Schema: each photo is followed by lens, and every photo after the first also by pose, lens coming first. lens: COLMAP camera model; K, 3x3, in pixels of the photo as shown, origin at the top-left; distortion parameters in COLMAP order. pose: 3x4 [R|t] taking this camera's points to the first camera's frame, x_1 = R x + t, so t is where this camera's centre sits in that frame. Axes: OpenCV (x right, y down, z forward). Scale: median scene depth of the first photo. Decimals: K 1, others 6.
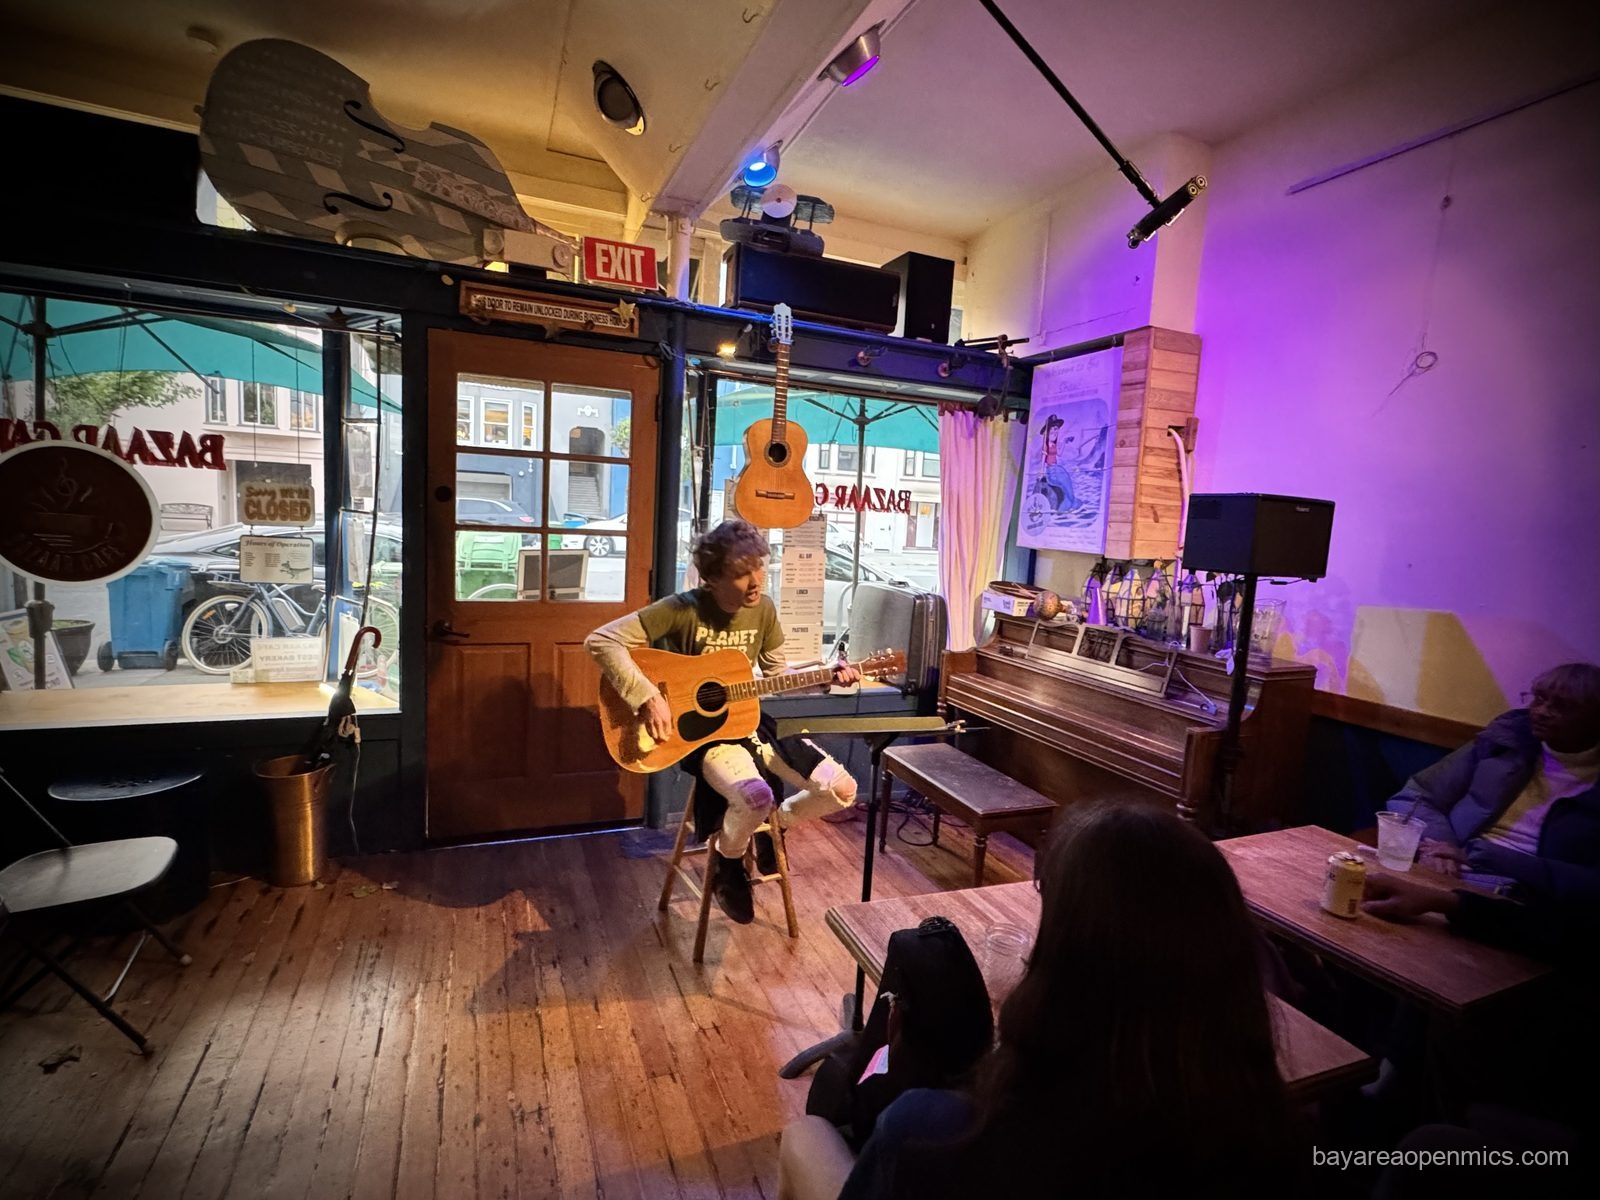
lens RADIAL K [[763.1, 0, 800.0], [0, 763.1, 600.0], [0, 0, 1]] dist [-0.000298, 0.000040]
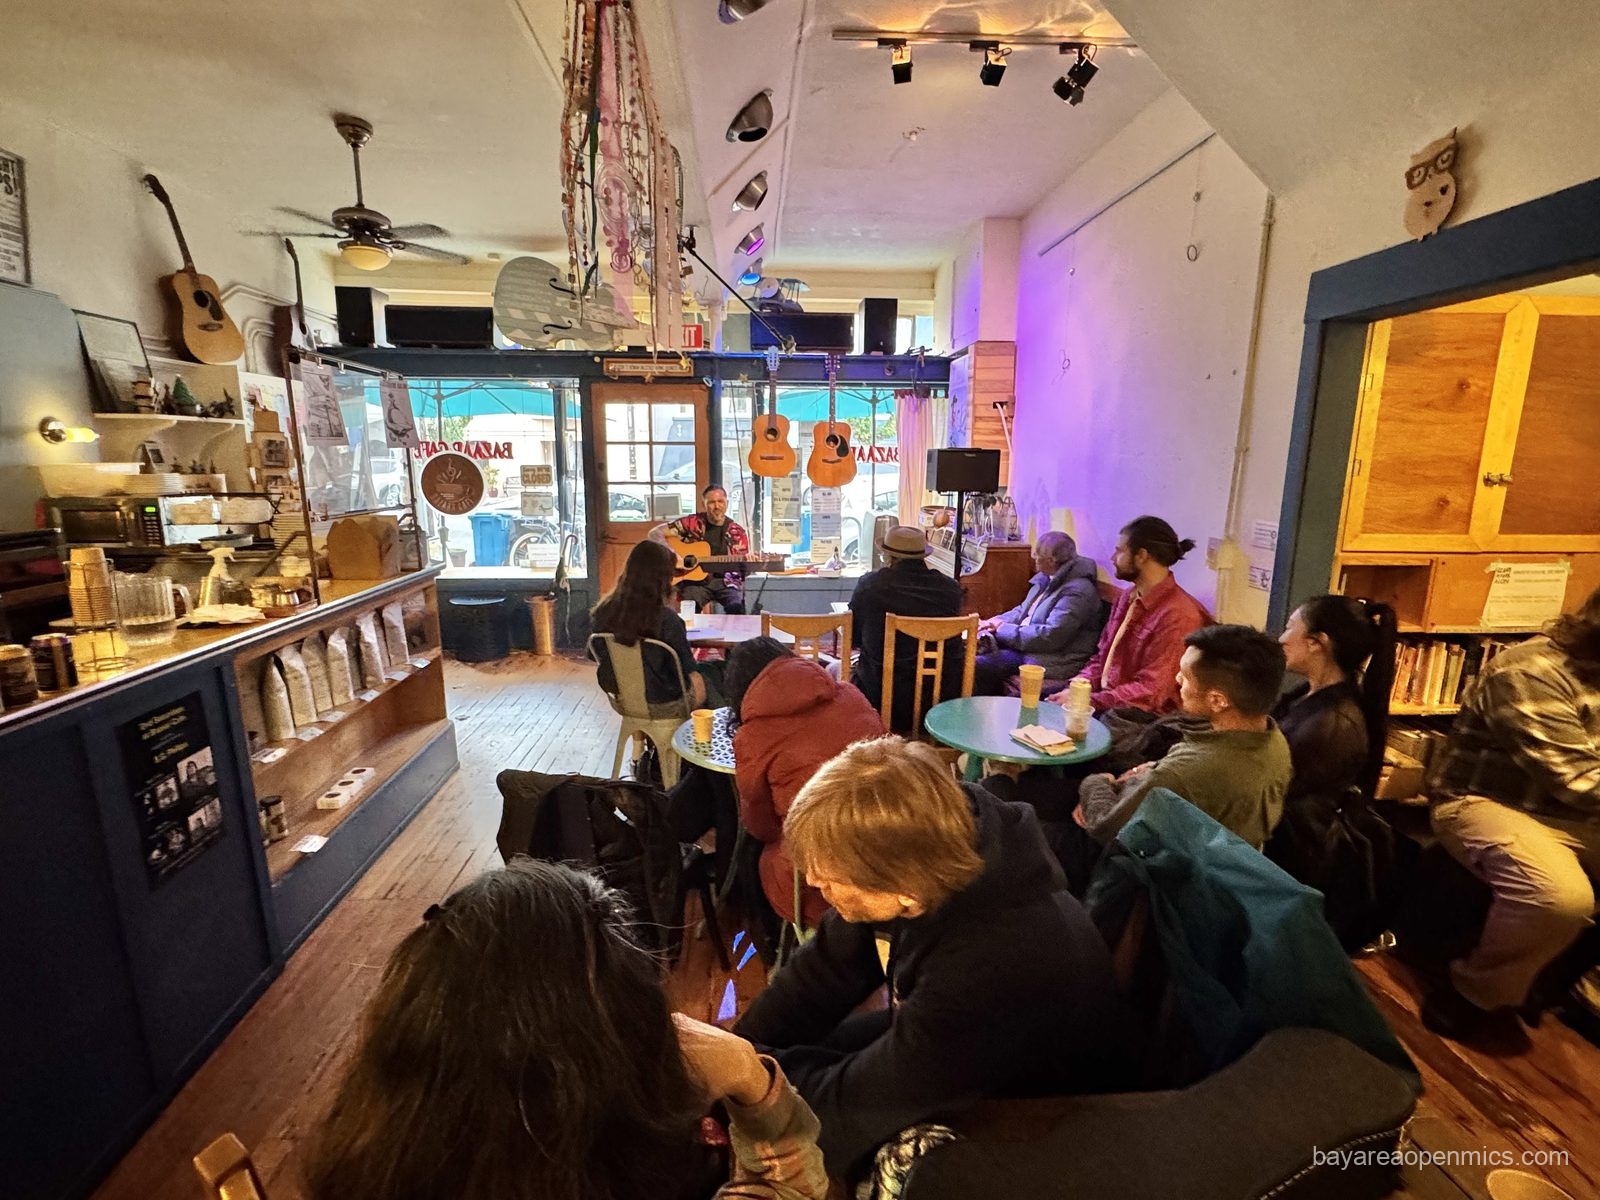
lens RADIAL K [[763.1, 0, 800.0], [0, 763.1, 600.0], [0, 0, 1]] dist [-0.000298, 0.000040]
pose [[0.942477, 0.011472, -0.334073, 0.619218], [0.008989, 0.998180, 0.059638, 0.084420], [0.334149, -0.059211, 0.940659, -0.645139]]
